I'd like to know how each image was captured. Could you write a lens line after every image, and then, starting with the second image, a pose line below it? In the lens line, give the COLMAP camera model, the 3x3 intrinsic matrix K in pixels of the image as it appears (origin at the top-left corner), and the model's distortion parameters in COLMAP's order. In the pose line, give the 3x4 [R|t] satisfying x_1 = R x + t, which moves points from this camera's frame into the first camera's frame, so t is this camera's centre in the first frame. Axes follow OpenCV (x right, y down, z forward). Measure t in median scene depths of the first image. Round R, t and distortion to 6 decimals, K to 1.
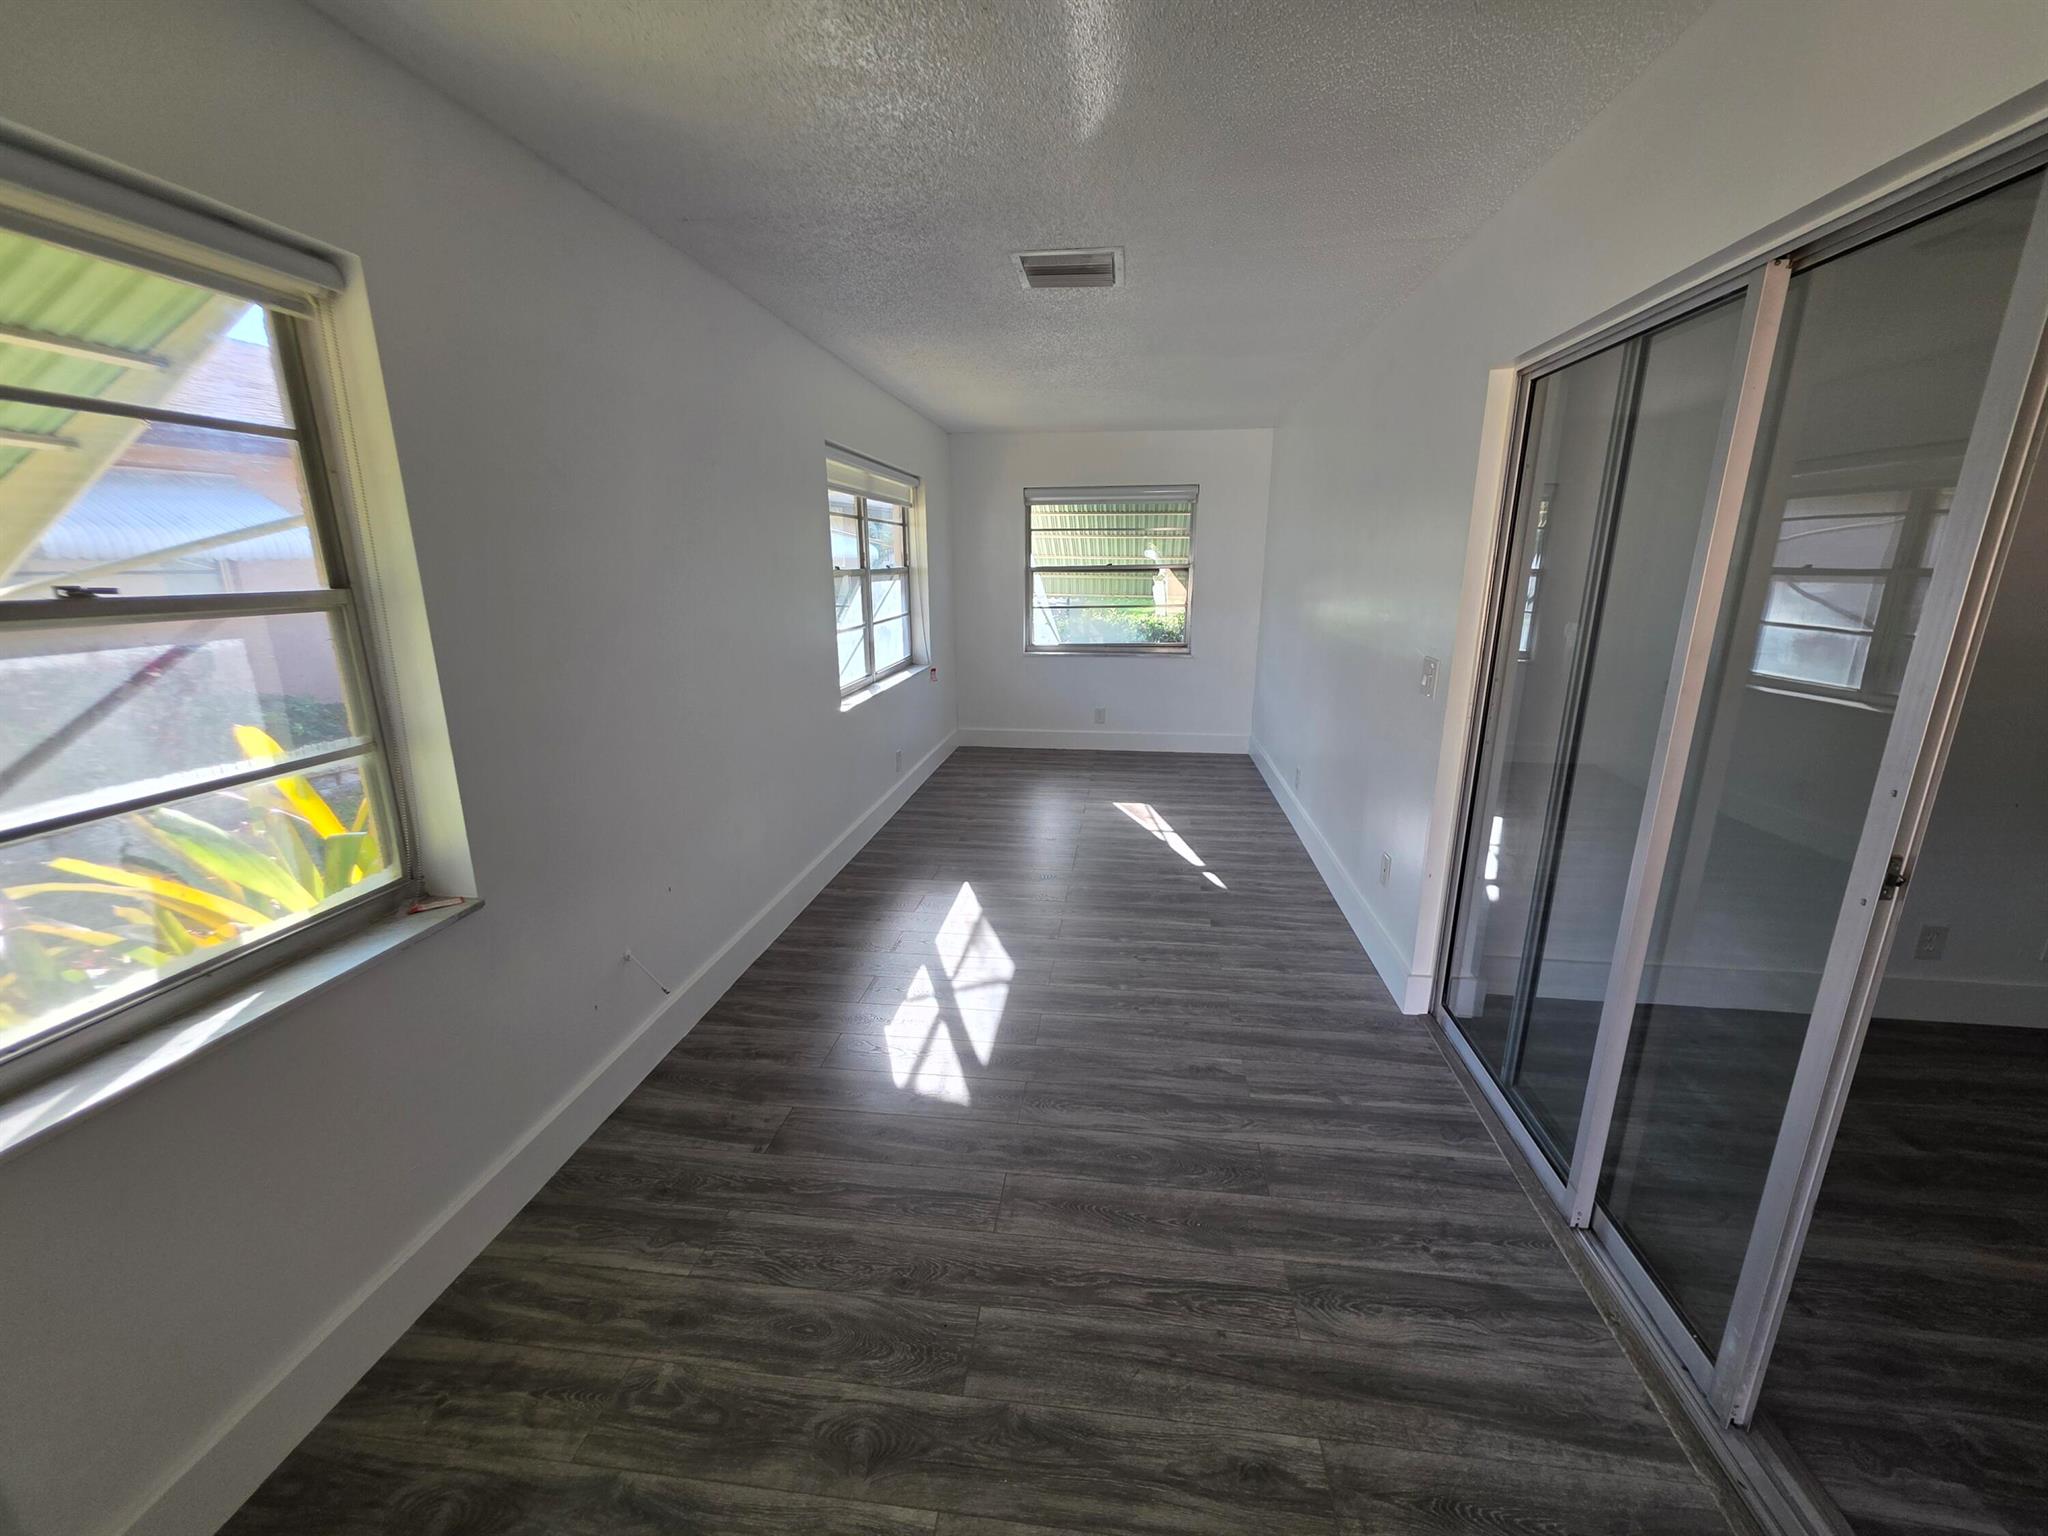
lens RADIAL K [[814.7, 0, 1031.5], [0, 814.7, 773.2], [0, 0, 1]] dist [0.002560, 0.000052]
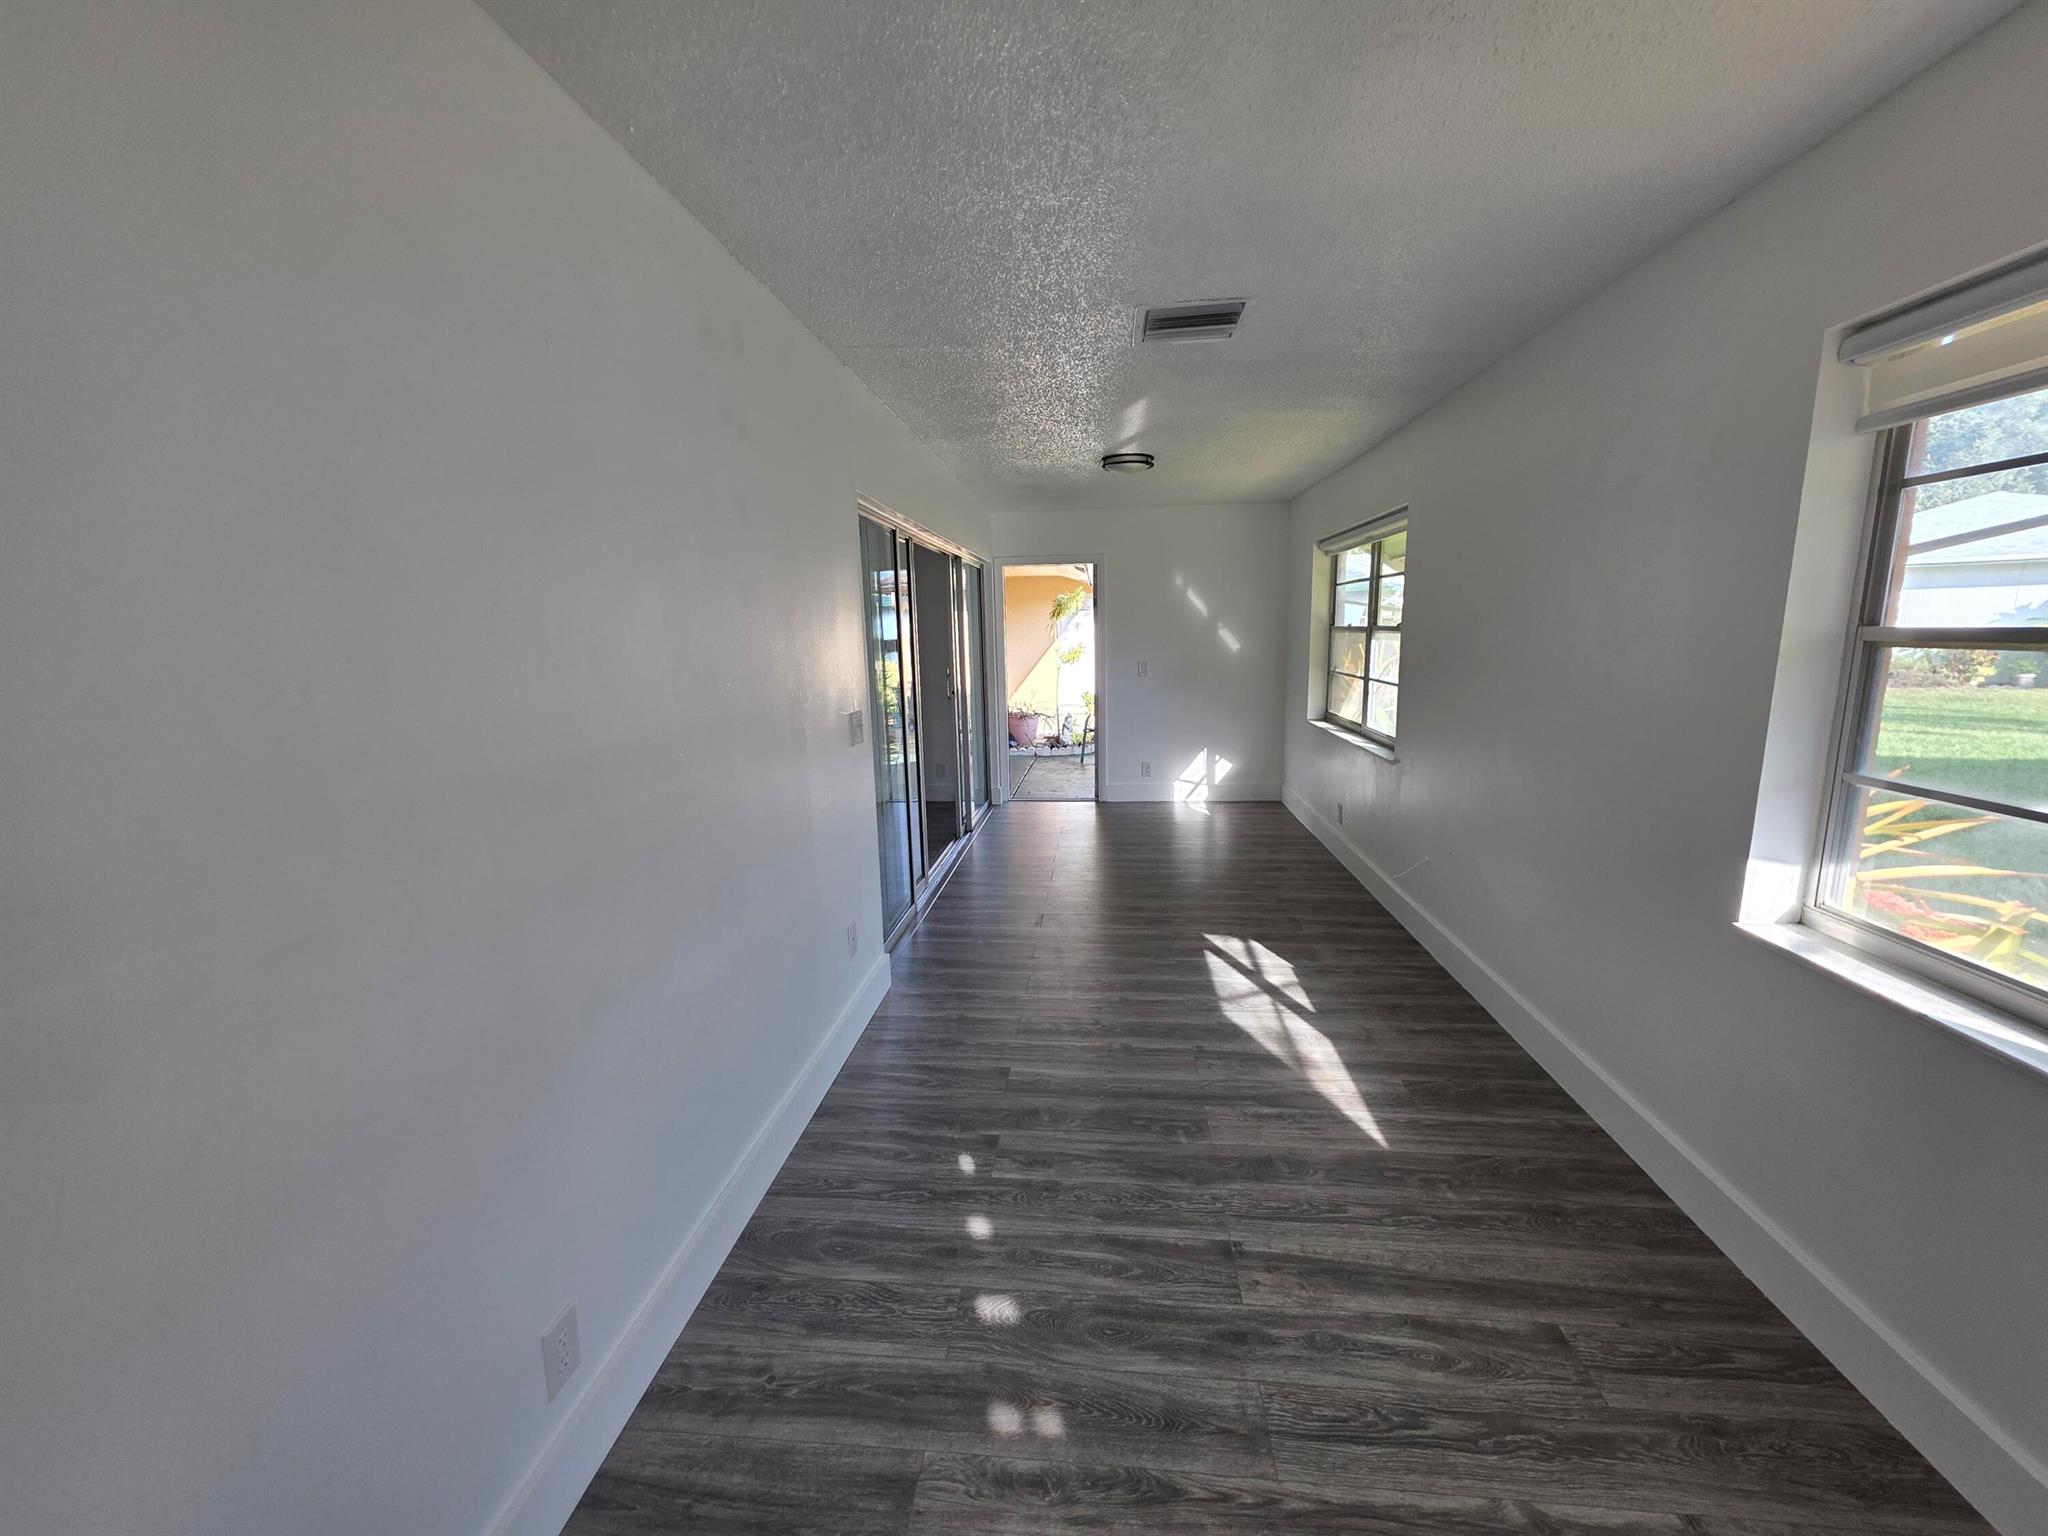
lens RADIAL K [[814.7, 0, 1031.5], [0, 814.7, 773.2], [0, 0, 1]] dist [0.002560, 0.000052]
pose [[-0.999275, 0.030786, -0.022420, 0.235307], [0.018137, 0.902329, 0.430666, -0.484448], [0.033489, 0.429947, -0.902233, 1.817347]]
